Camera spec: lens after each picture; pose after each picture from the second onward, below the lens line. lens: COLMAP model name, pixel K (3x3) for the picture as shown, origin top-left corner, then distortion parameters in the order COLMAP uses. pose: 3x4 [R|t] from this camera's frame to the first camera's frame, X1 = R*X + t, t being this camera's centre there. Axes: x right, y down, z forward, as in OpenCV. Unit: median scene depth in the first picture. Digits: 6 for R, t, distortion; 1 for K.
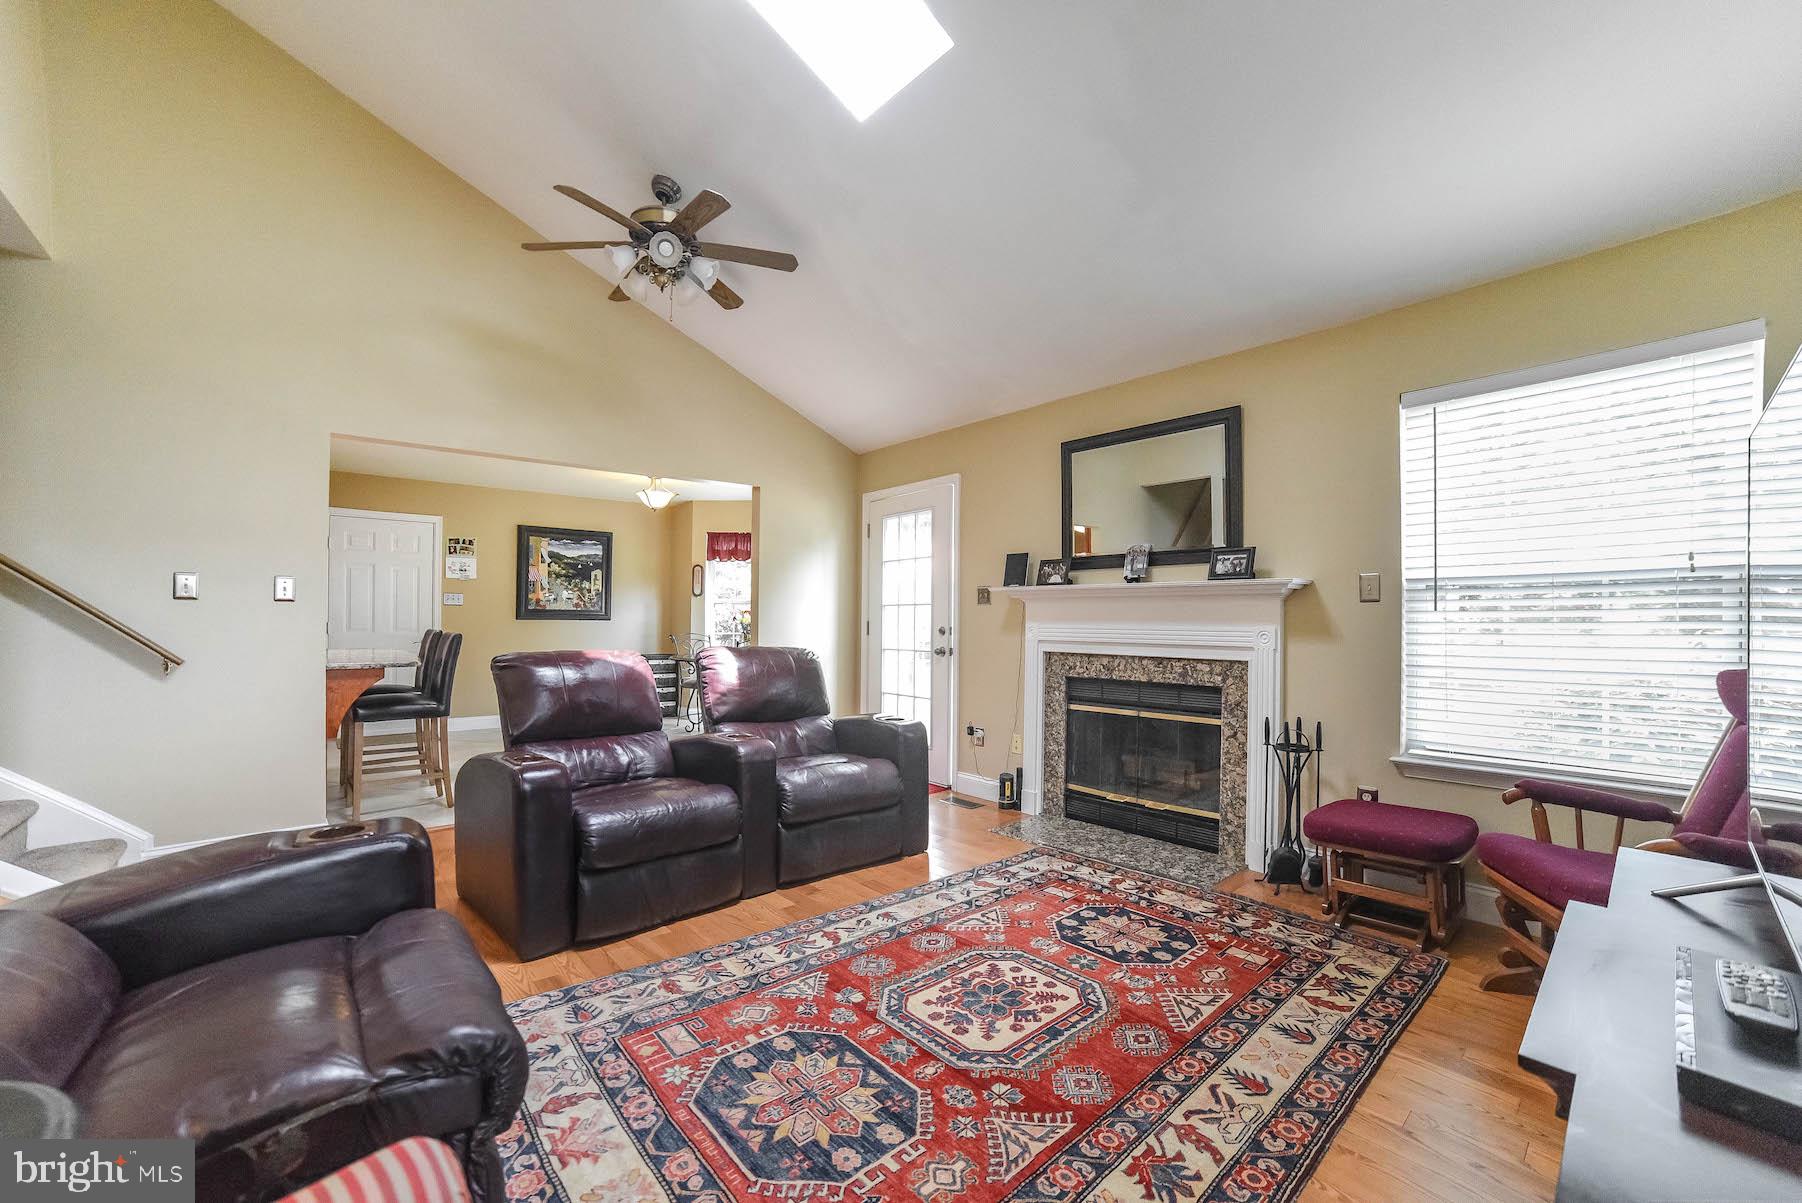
lens RADIAL K [[711.6, 0, 897.1], [0, 711.6, 625.1], [0, 0, 1]] dist [-0.070179, 0.026906]
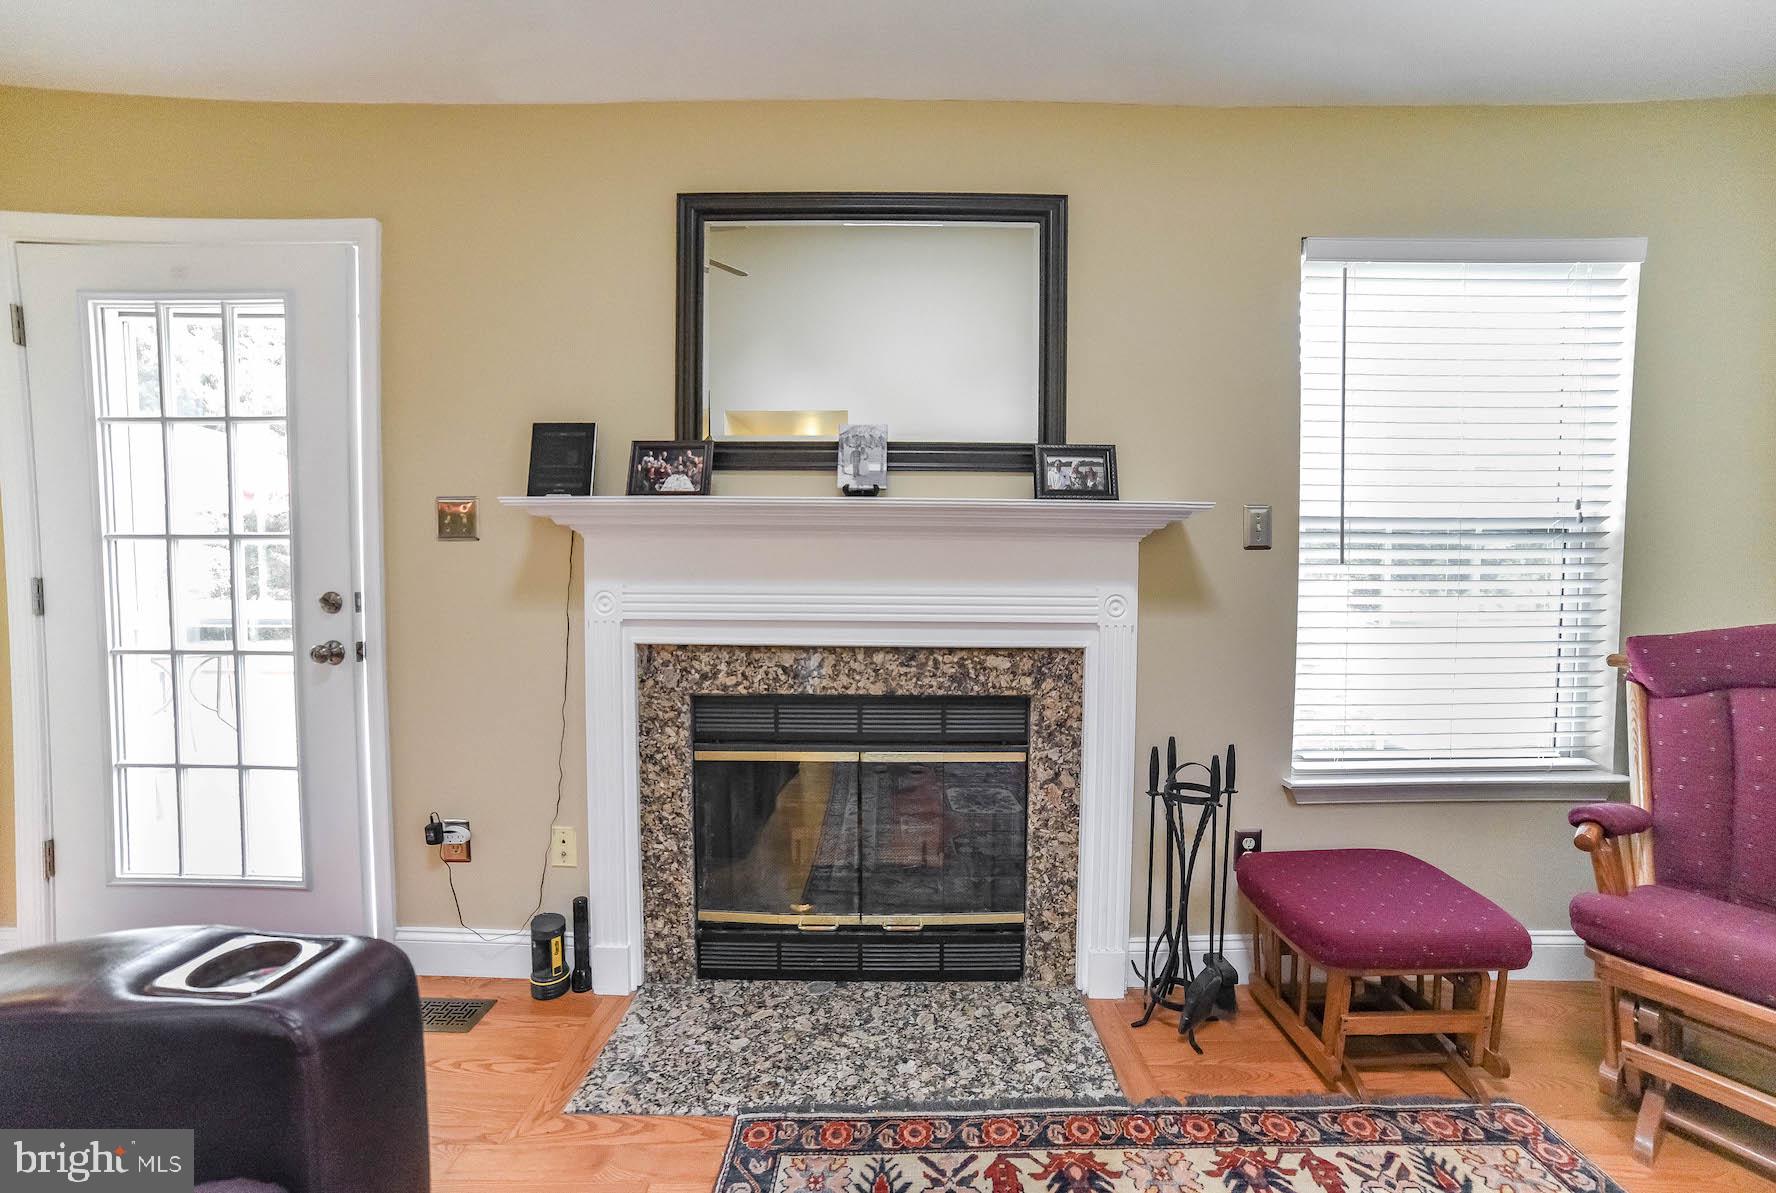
lens RADIAL K [[701.3, 0, 884.1], [0, 701.3, 619.7], [0, 0, 1]] dist [-0.070179, 0.026906]
pose [[0.653824, -0.042258, 0.755466, -0.032495], [0.002937, 0.998573, 0.053314, -0.002310], [-0.756641, -0.032639, 0.653015, 0.712410]]
